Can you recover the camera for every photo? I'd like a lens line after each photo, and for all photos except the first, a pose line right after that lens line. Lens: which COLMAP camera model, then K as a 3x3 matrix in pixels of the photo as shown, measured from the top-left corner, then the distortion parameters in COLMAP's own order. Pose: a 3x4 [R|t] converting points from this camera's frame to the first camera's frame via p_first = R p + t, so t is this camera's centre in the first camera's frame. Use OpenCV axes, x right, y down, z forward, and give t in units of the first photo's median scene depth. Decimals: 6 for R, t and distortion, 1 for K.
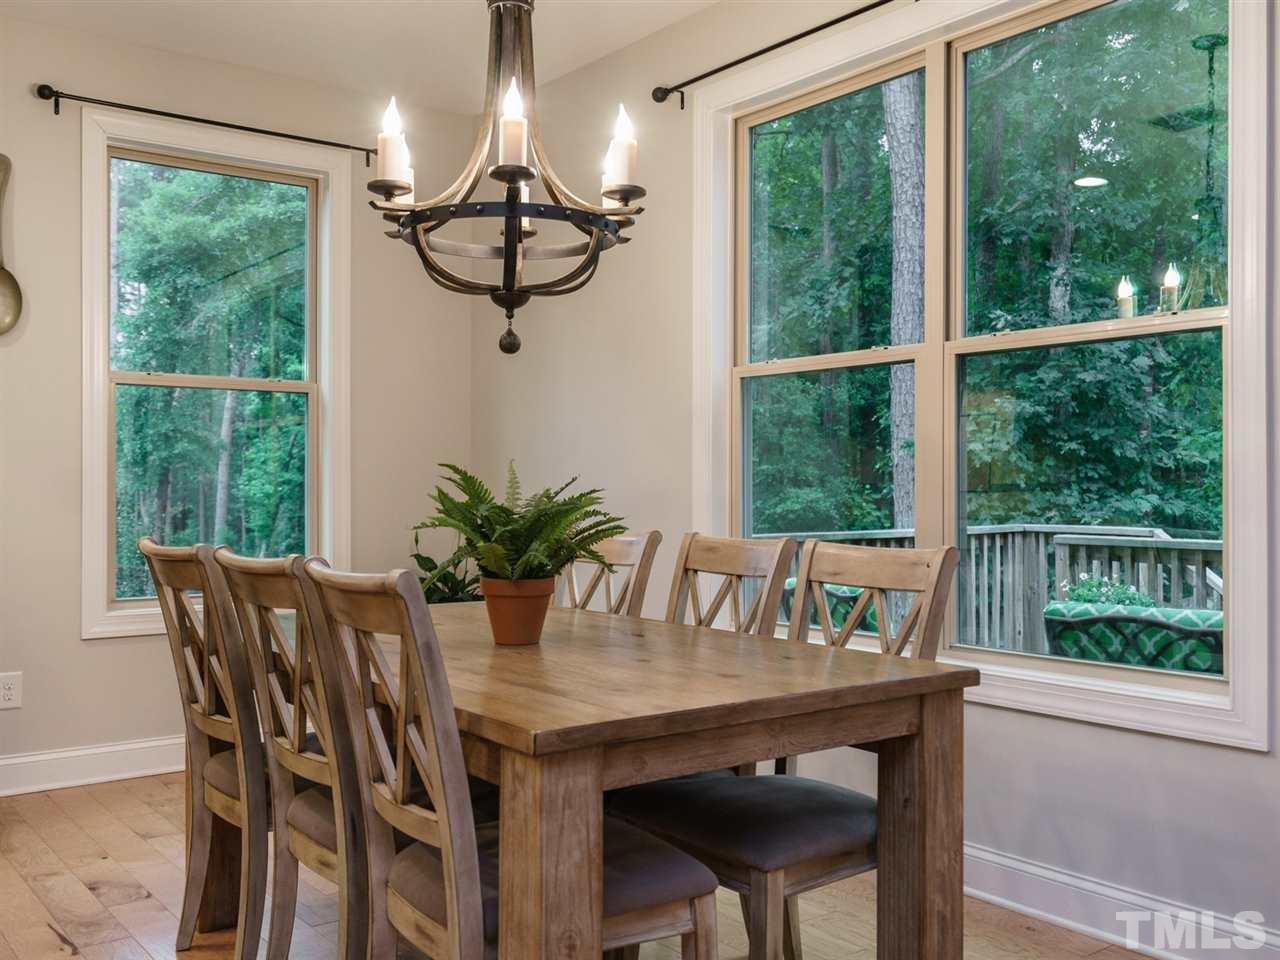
lens RADIAL K [[1324.3, 0, 638.0], [0, 1324.3, 457.1], [0, 0, 1]] dist [0.006473, -0.007588]
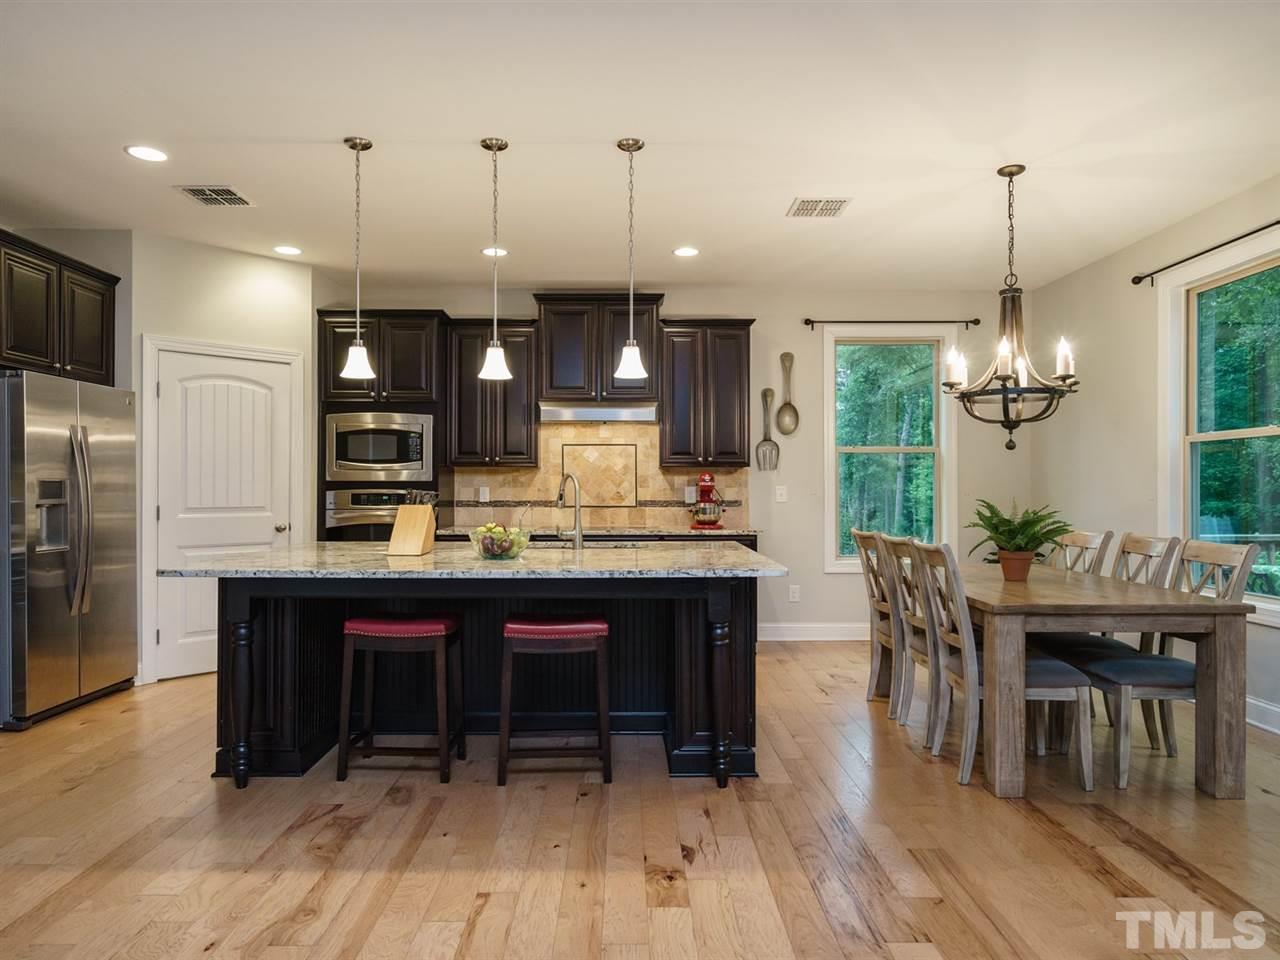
lens RADIAL K [[863.0, 0, 640.0], [0, 863.0, 480.0], [0, 0, 1]] dist [0.000105, 0.001276]
pose [[0.827766, -0.001736, -0.561071, 0.201012], [0.006551, 0.999957, 0.006571, -0.041088], [0.561036, -0.009115, 0.827741, -0.552290]]
